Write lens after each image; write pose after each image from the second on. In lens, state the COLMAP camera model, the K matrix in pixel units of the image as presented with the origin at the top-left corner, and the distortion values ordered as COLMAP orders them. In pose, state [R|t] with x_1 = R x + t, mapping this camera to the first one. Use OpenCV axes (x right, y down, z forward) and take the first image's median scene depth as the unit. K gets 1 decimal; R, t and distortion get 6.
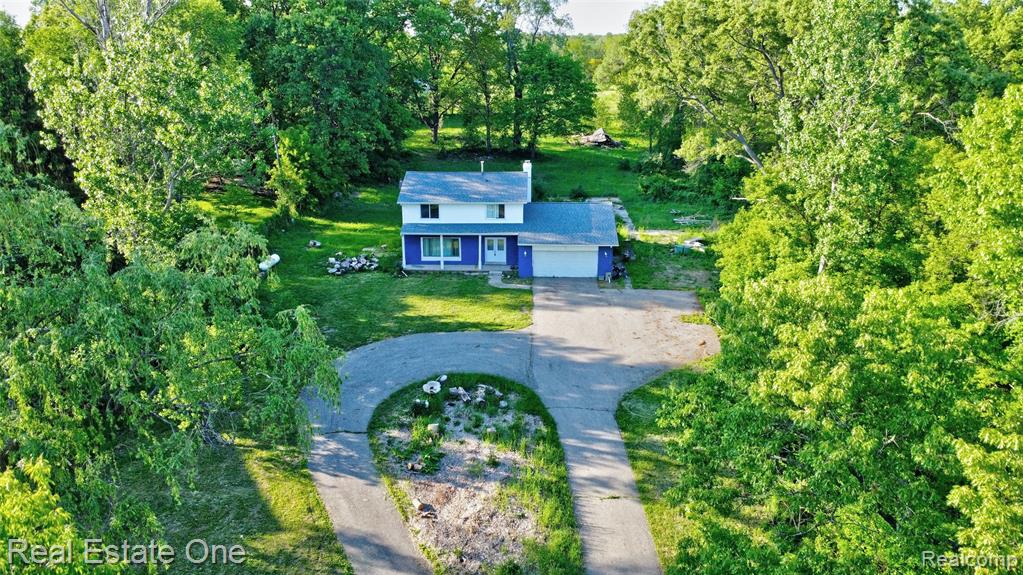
lens RADIAL K [[760.1, 0, 511.5], [0, 760.1, 287.5], [0, 0, 1]] dist [-0.045330, 0.000813]
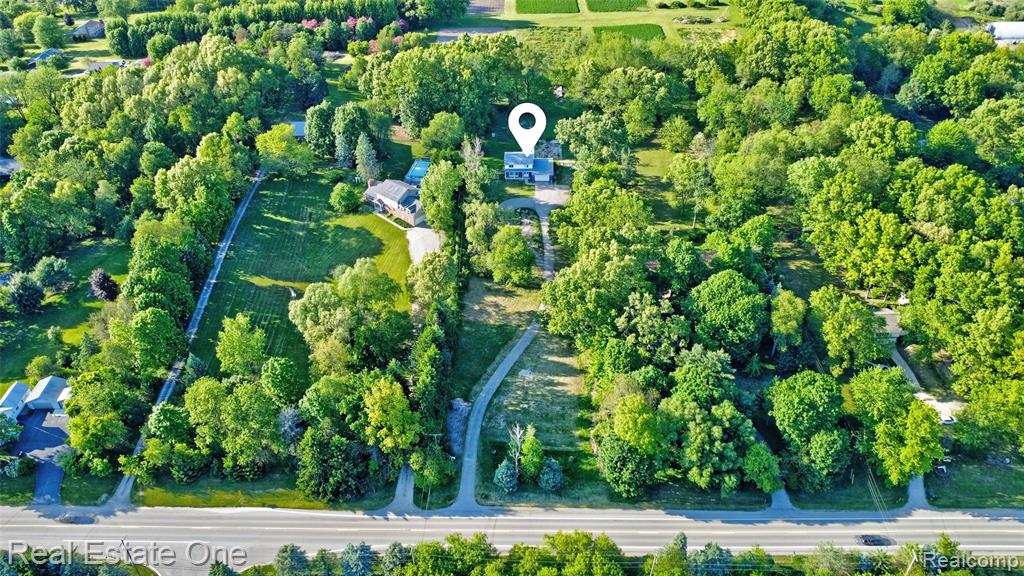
lens RADIAL K [[760.8, 0, 512.0], [0, 760.8, 288.0], [0, 0, 1]] dist [-0.045330, 0.000813]
pose [[0.999809, -0.019277, -0.003235, -0.103242], [0.019270, 0.944328, 0.328441, -0.890579], [-0.003277, -0.328441, 0.944519, -3.436269]]
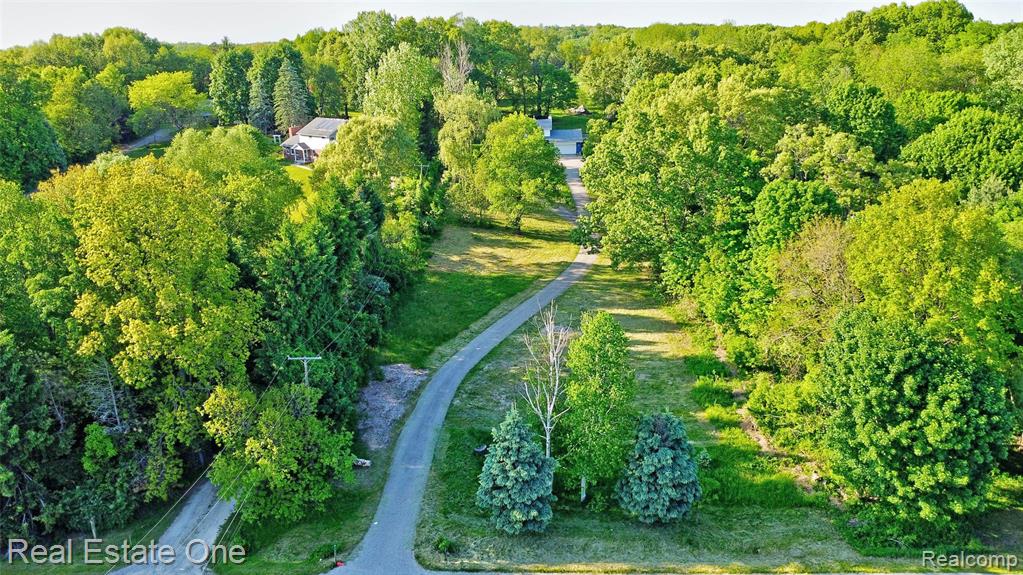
lens RADIAL K [[760.1, 0, 511.5], [0, 760.1, 287.5], [0, 0, 1]] dist [-0.045330, 0.000813]
pose [[0.999629, -0.027227, -0.000471, -0.146824], [0.027232, 0.999457, 0.018530, 0.434657], [-0.000034, -0.018536, 0.999828, -1.903979]]
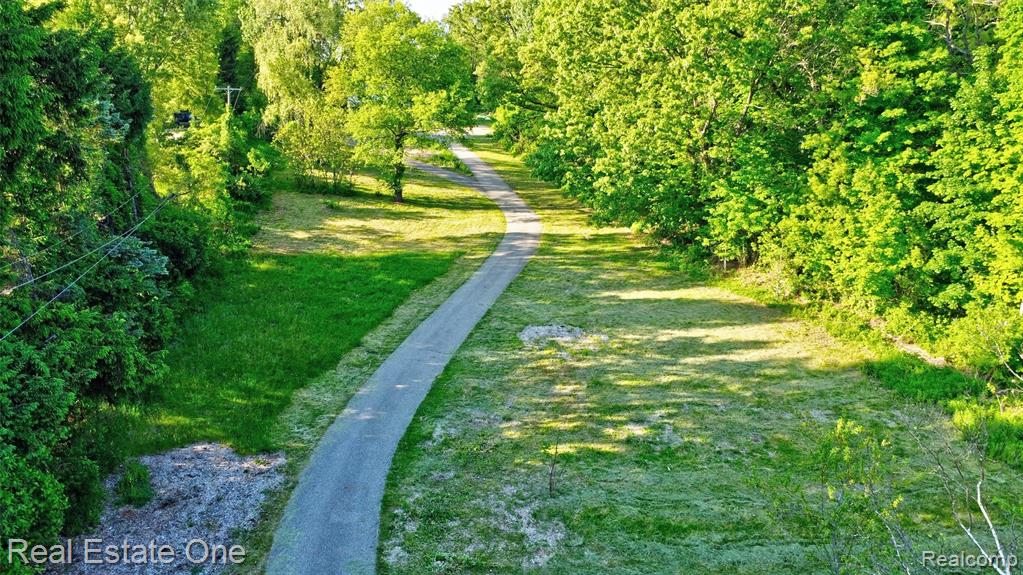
lens RADIAL K [[748.9, 0, 511.5], [0, 748.9, 287.5], [0, 0, 1]] dist [-0.021334, -0.001600]
pose [[0.966024, -0.081364, 0.245311, -0.262561], [0.089525, 0.995735, -0.022284, 0.515766], [-0.242451, 0.043488, 0.969188, -1.093857]]
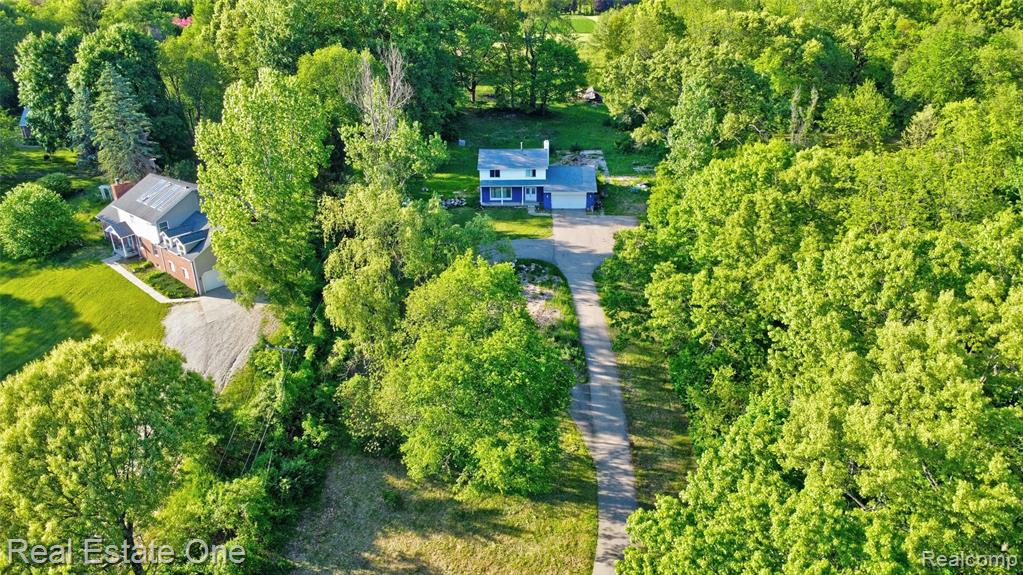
lens RADIAL K [[750.1, 0, 511.5], [0, 750.1, 287.5], [0, 0, 1]] dist [-0.046728, 0.001800]
pose [[0.999878, -0.015590, 0.001204, -0.074722], [0.015296, 0.991188, 0.131577, -0.065598], [-0.003245, -0.131542, 0.991305, -0.843003]]
